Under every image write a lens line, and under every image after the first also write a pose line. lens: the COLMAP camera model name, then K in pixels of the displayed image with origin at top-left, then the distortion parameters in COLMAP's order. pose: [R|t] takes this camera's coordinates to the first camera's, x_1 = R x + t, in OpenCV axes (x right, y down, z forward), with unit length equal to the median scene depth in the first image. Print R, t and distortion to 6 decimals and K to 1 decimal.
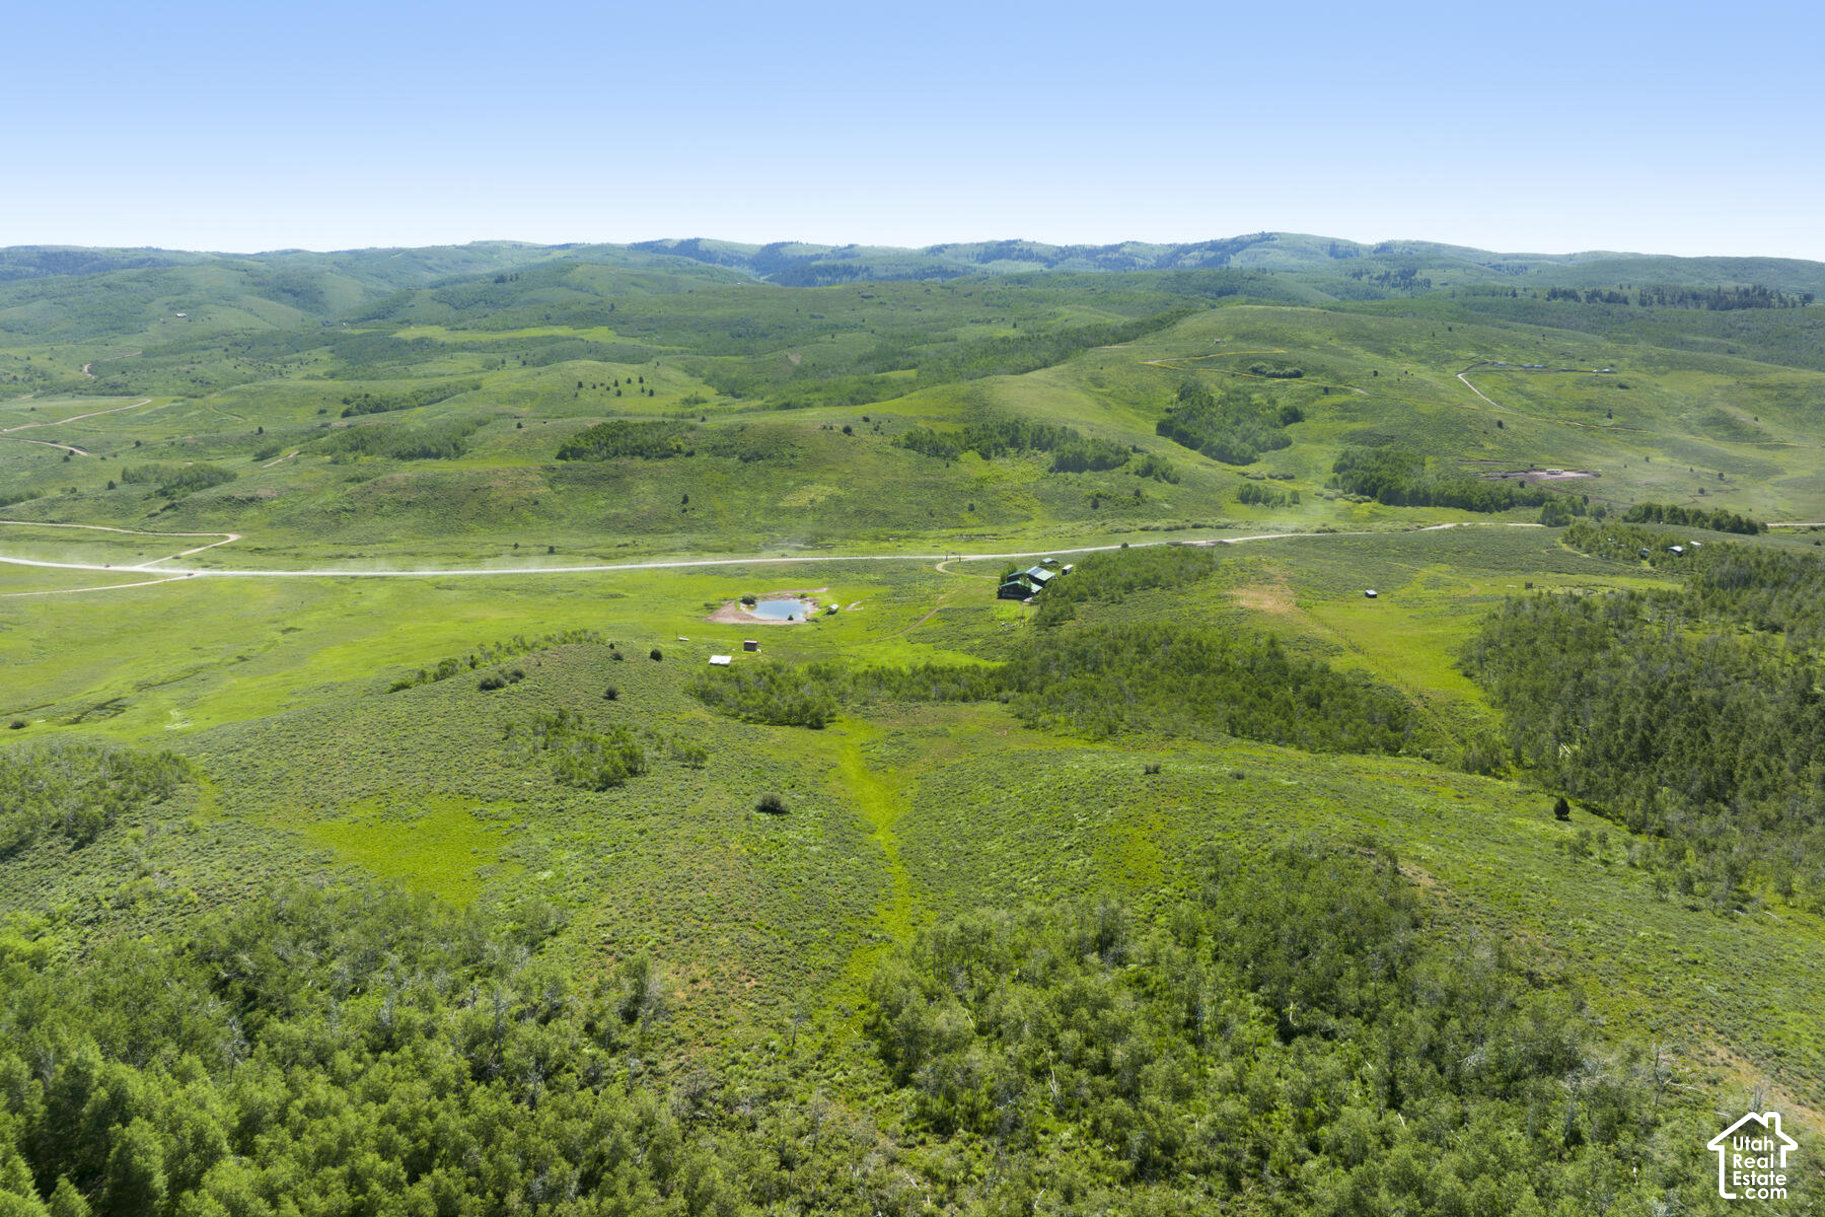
lens RADIAL K [[1277.8, 0, 915.9], [0, 1277.8, 598.7], [0, 0, 1]] dist [-0.039245, -0.000395]
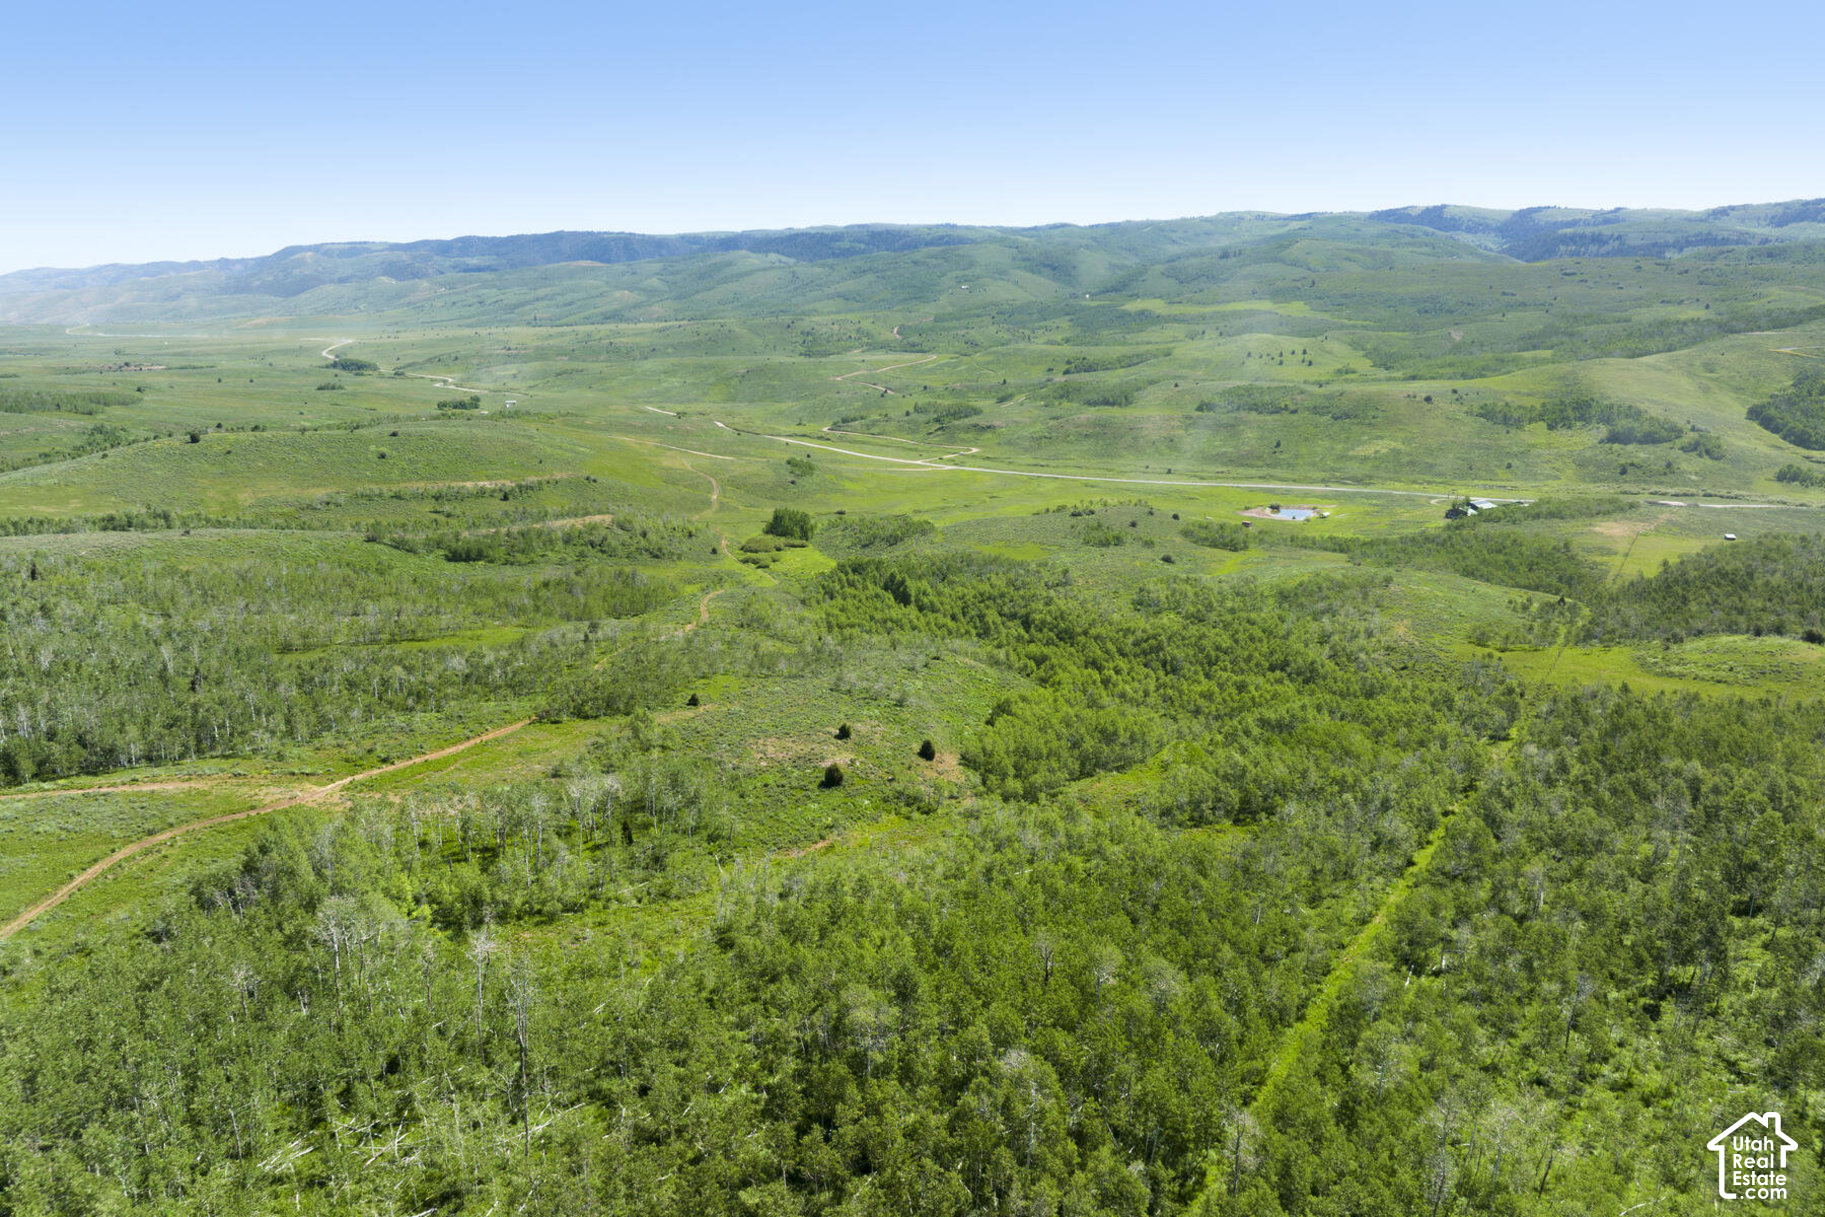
lens RADIAL K [[1277.8, 0, 915.9], [0, 1277.8, 598.7], [0, 0, 1]] dist [-0.039245, -0.000395]
pose [[0.848890, 0.120359, -0.514684, 0.107199], [-0.107014, 0.992699, 0.055640, 0.025767], [0.517624, 0.007847, 0.855572, -0.177350]]
